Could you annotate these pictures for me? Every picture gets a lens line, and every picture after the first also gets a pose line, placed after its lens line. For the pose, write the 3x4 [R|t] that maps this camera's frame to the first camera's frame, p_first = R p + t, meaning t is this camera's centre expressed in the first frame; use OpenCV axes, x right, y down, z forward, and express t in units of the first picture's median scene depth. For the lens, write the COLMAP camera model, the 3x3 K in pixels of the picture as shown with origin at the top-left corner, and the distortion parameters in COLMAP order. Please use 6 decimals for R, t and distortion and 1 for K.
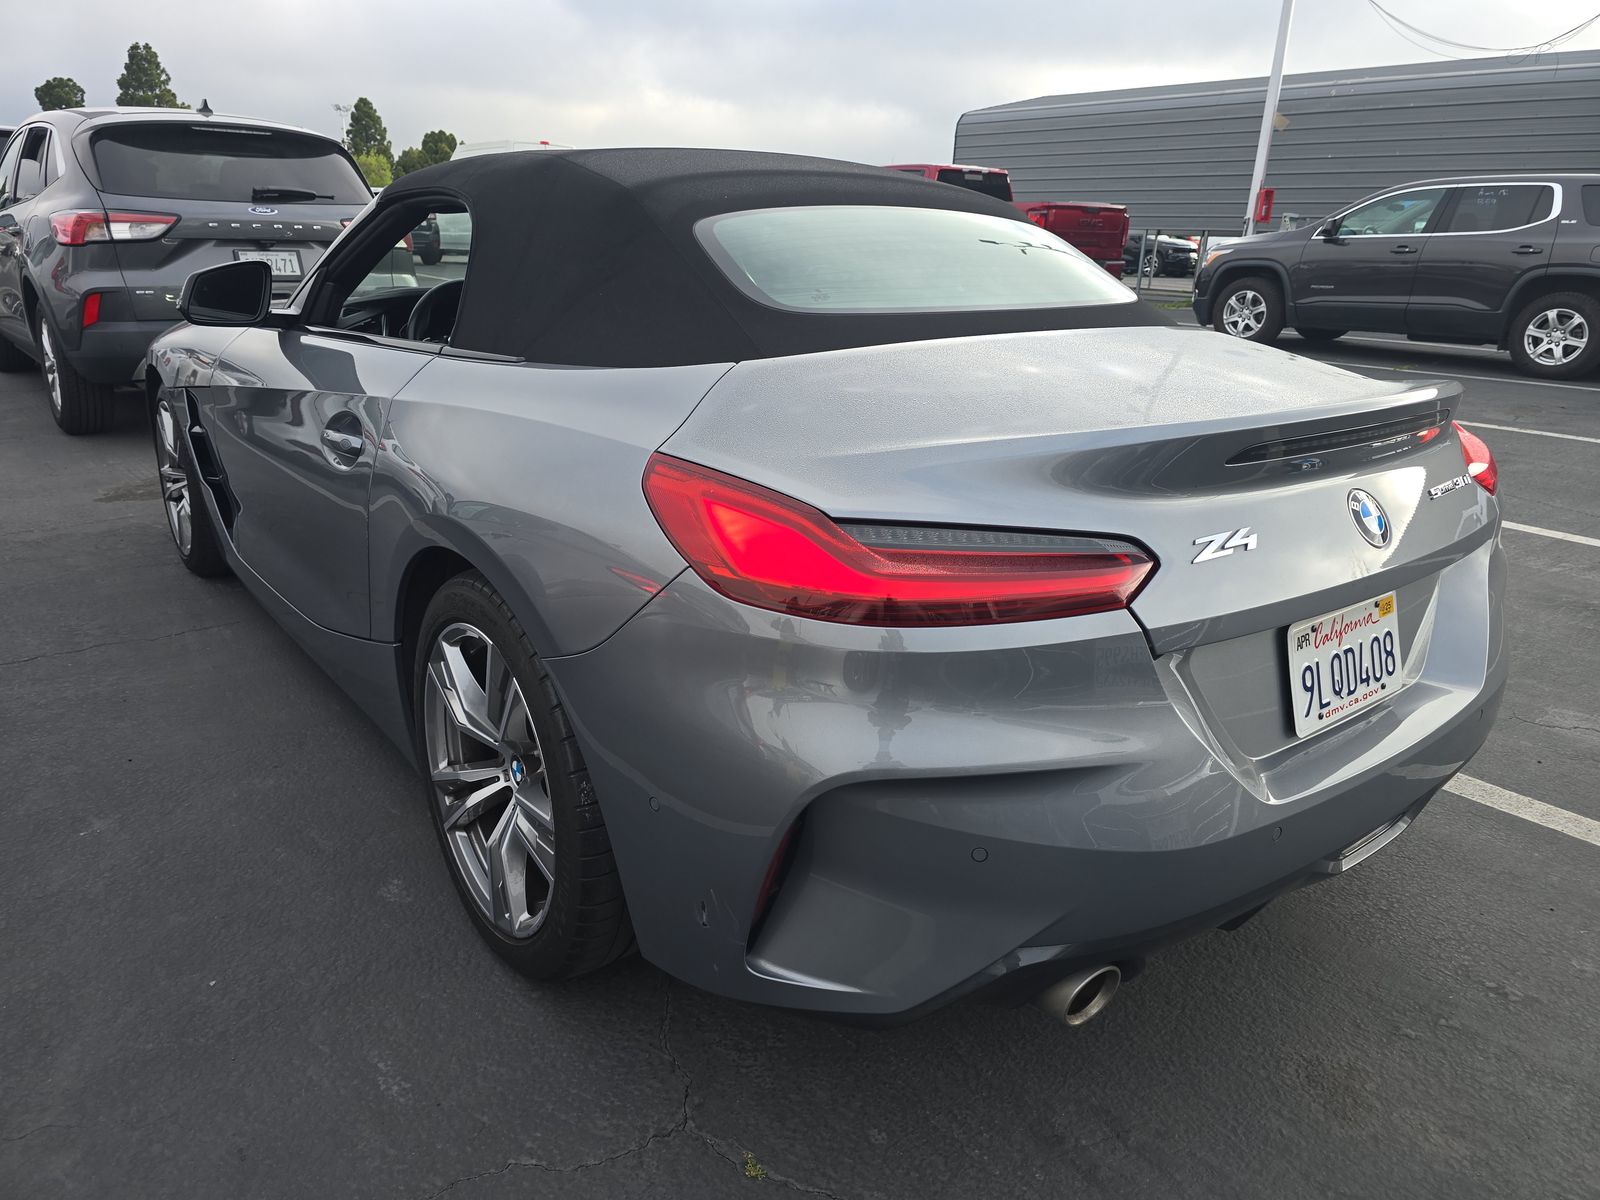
lens RADIAL K [[1094.9, 0, 791.7], [0, 1094.9, 602.6], [0, 0, 1]] dist [0.040596, -0.039009]
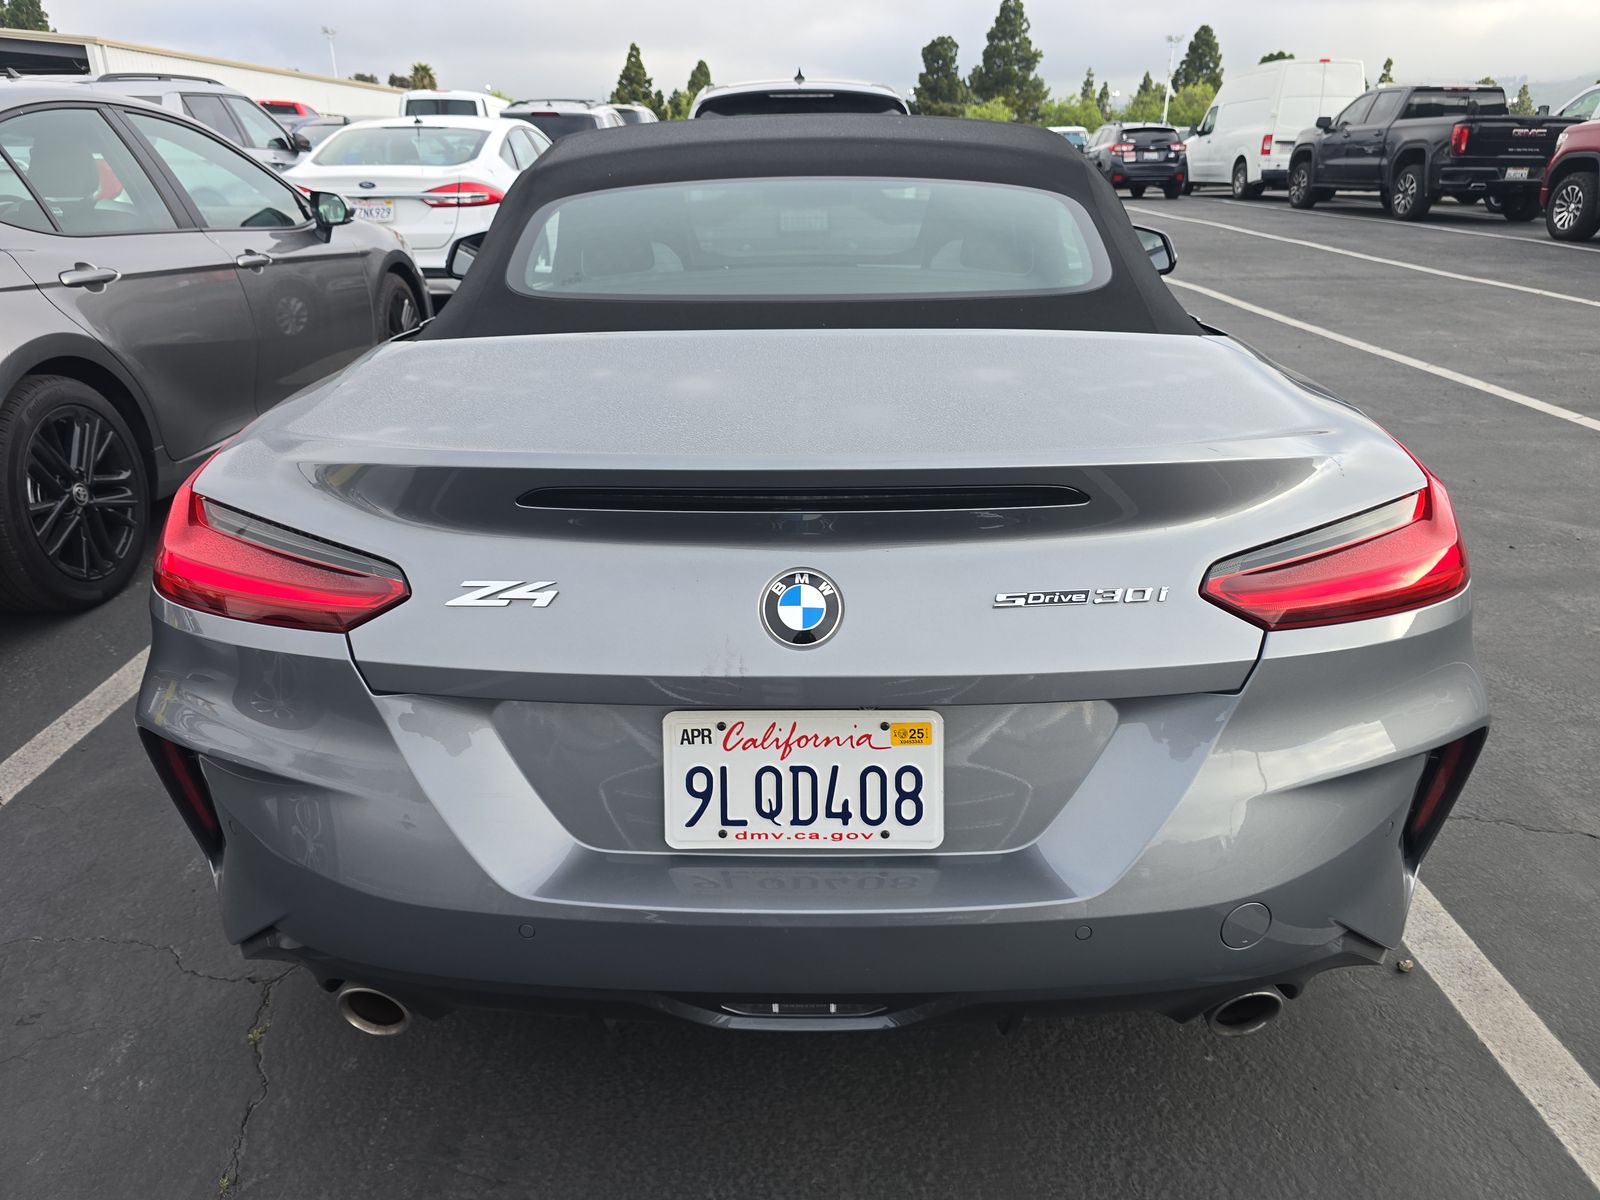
lens RADIAL K [[1094.9, 0, 791.7], [0, 1094.9, 602.6], [0, 0, 1]] dist [0.040596, -0.039009]
pose [[0.768378, 0.209874, -0.604606, 0.903158], [-0.176235, 0.977564, 0.115365, -0.154022], [0.615253, 0.017908, 0.788126, 0.361415]]
